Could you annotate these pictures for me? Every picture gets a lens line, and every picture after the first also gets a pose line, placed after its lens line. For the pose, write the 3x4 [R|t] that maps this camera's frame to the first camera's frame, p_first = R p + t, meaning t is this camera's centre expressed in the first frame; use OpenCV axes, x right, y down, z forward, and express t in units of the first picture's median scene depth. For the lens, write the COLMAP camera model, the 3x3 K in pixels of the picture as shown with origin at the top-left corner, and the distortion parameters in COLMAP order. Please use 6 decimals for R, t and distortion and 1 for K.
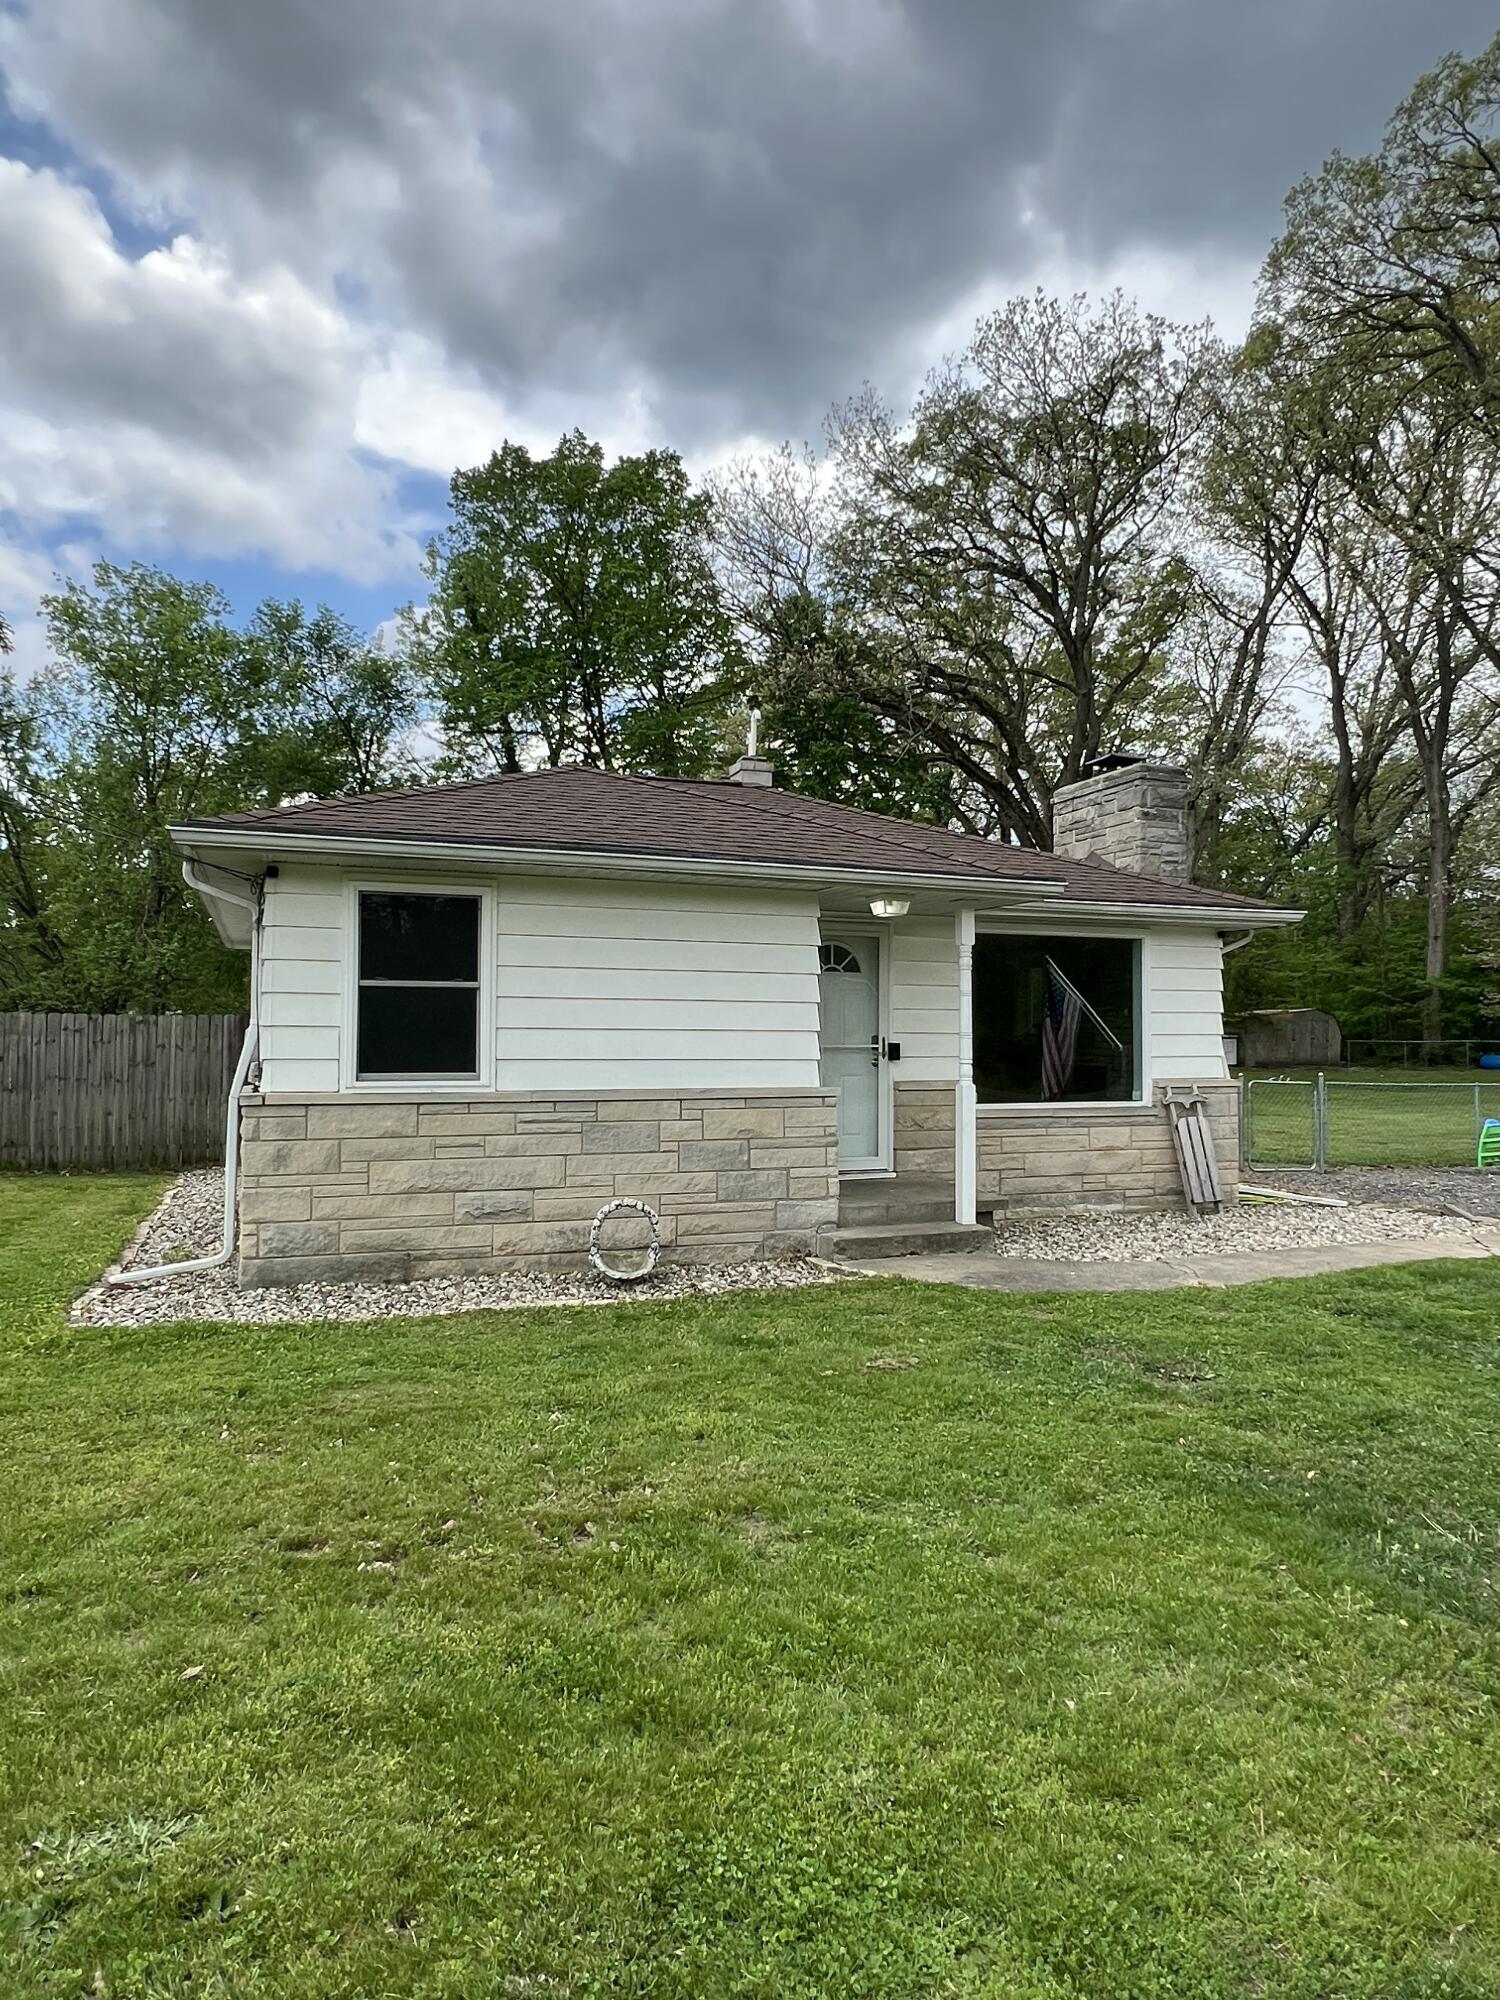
lens RADIAL K [[1263.9, 0, 760.9], [0, 1263.9, 990.7], [0, 0, 1]] dist [-0.005249, -0.001623]
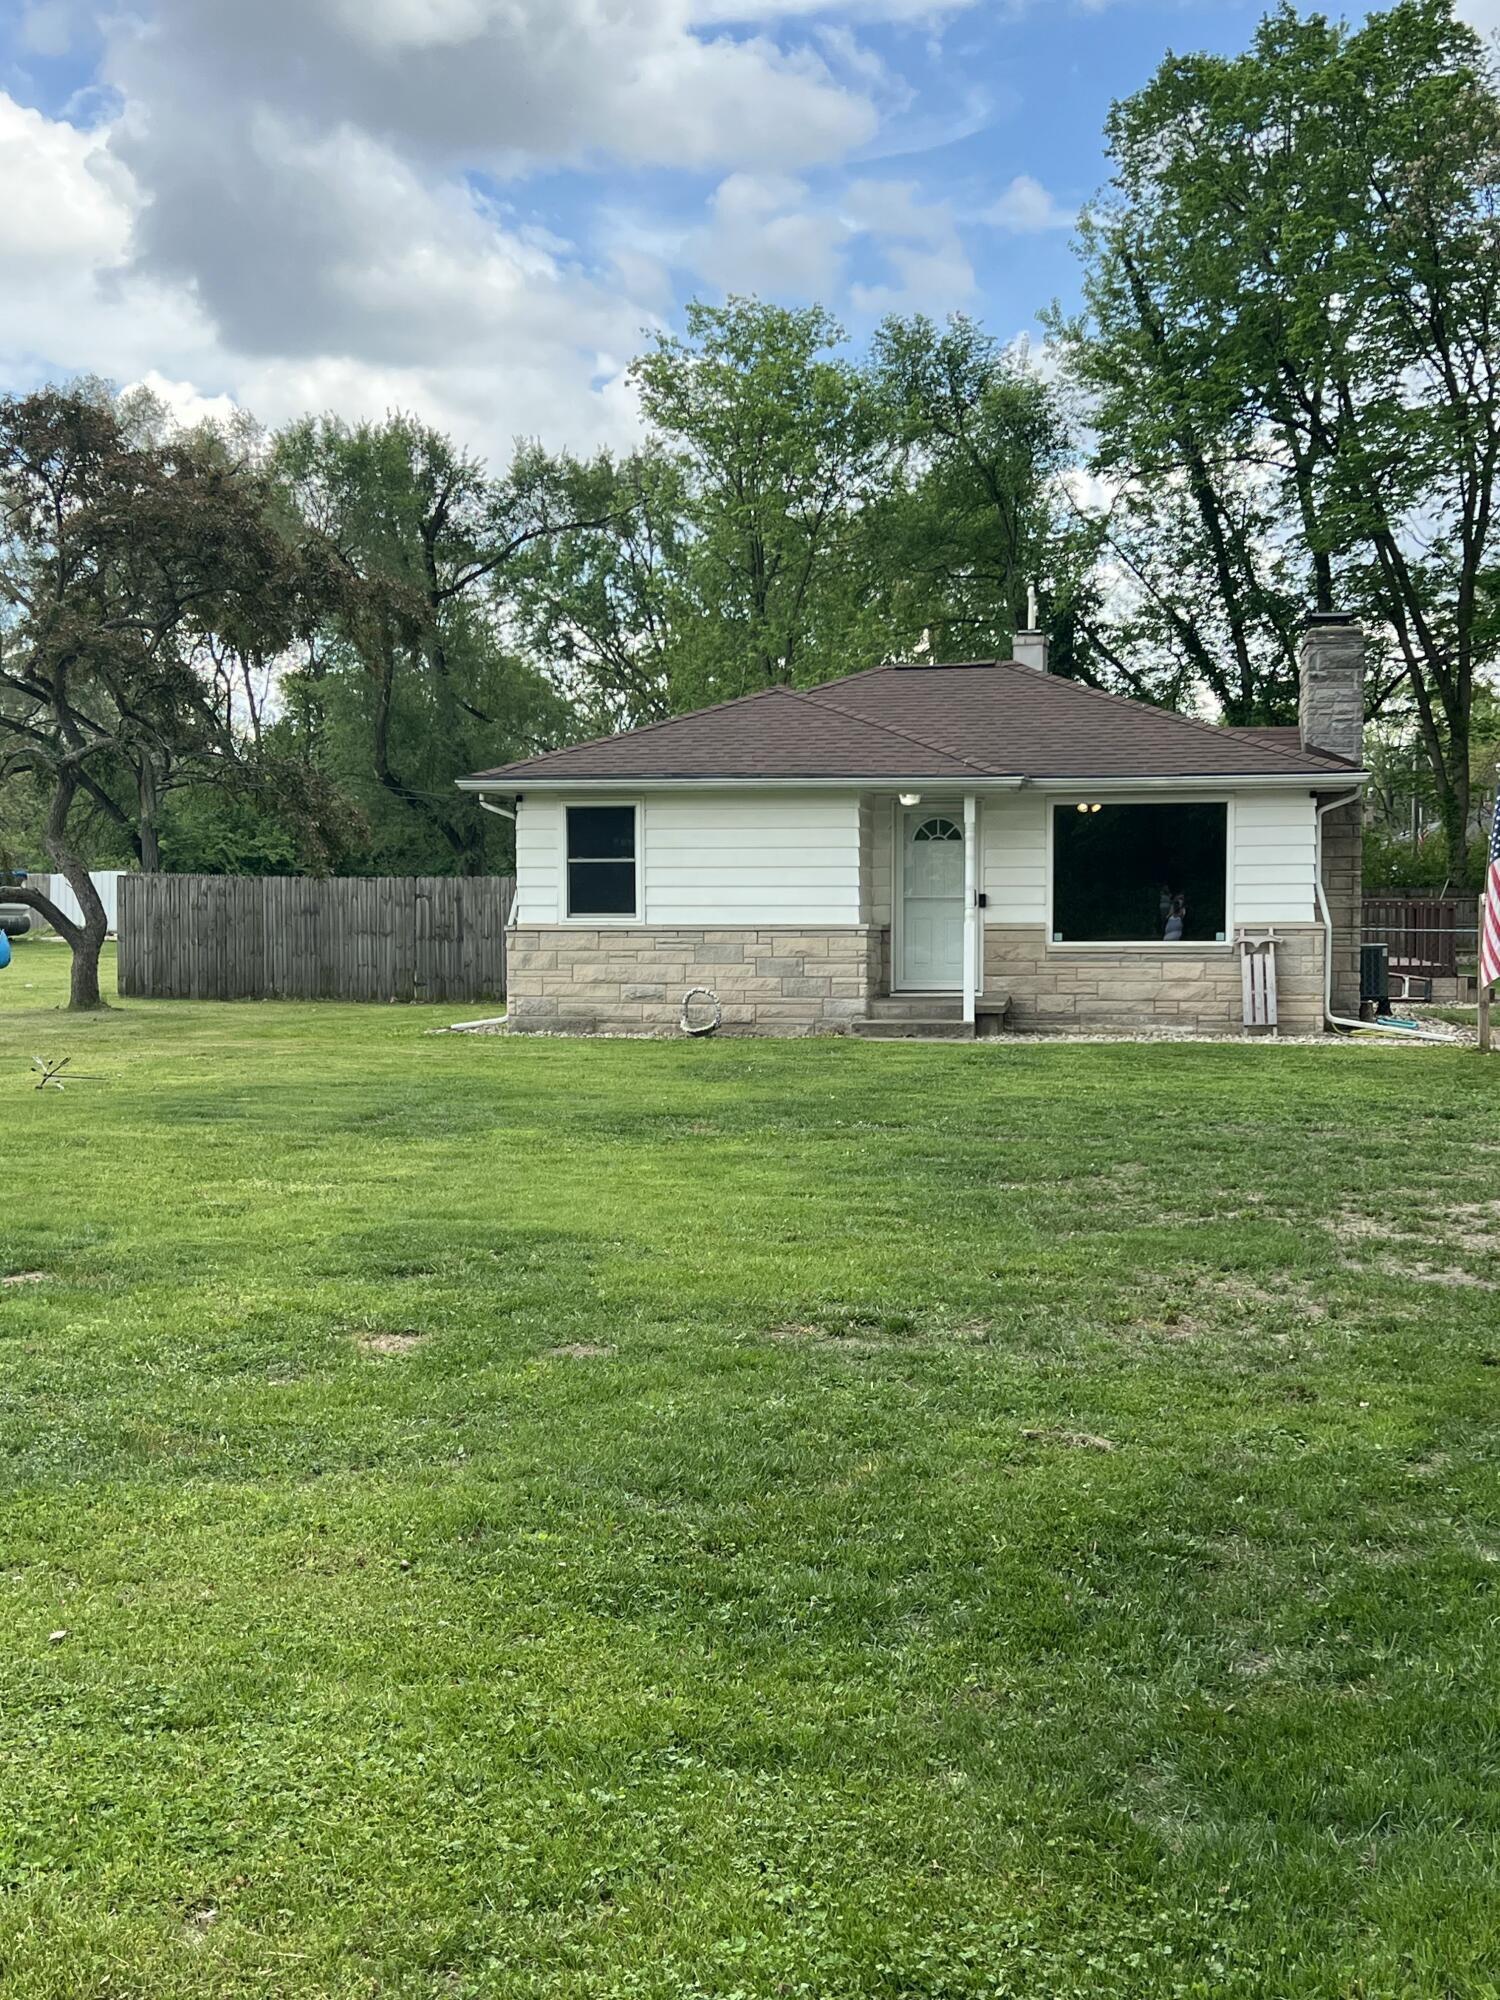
lens RADIAL K [[2324.5, 0, 738.4], [0, 2324.5, 998.5], [0, 0, 1]] dist [0.050677, 0.000000]
pose [[0.857360, 0.014919, -0.514500, 1.054901], [0.026304, 0.997004, 0.072743, -0.030056], [0.514044, -0.075900, 0.854399, -1.114519]]
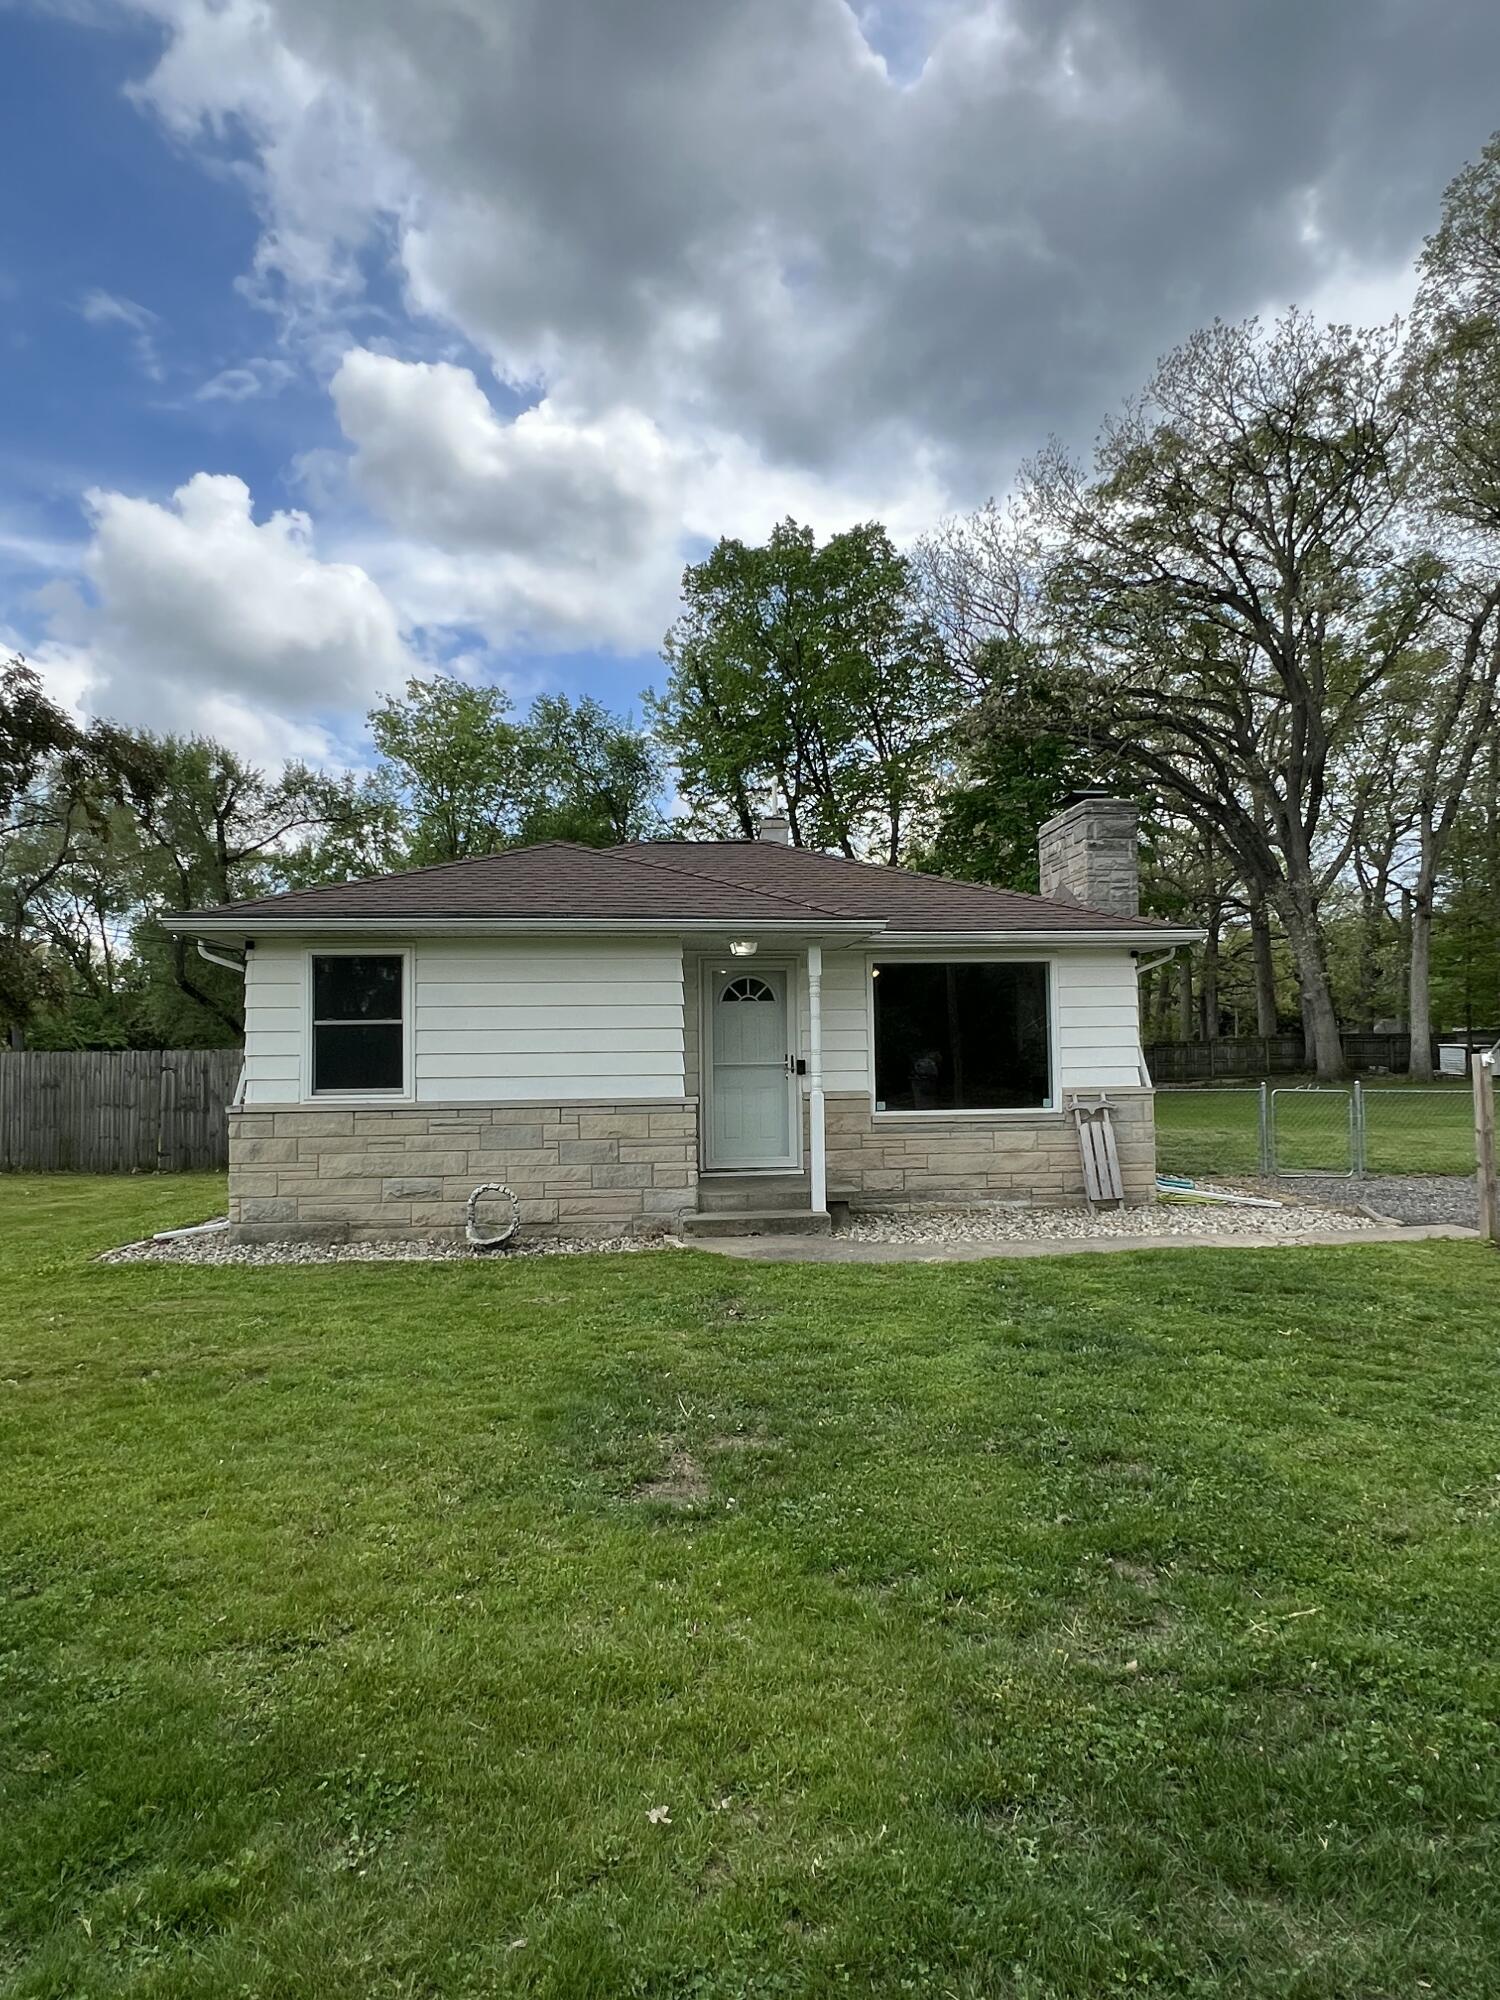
lens RADIAL K [[1183.8, 0, 746.0], [0, 1183.8, 1003.3], [0, 0, 1]] dist [0.000346, -0.007249]
pose [[0.963696, -0.031221, -0.265172, 0.328353], [0.028308, 0.999490, -0.014804, 0.003322], [0.265499, 0.006760, 0.964088, -0.073834]]
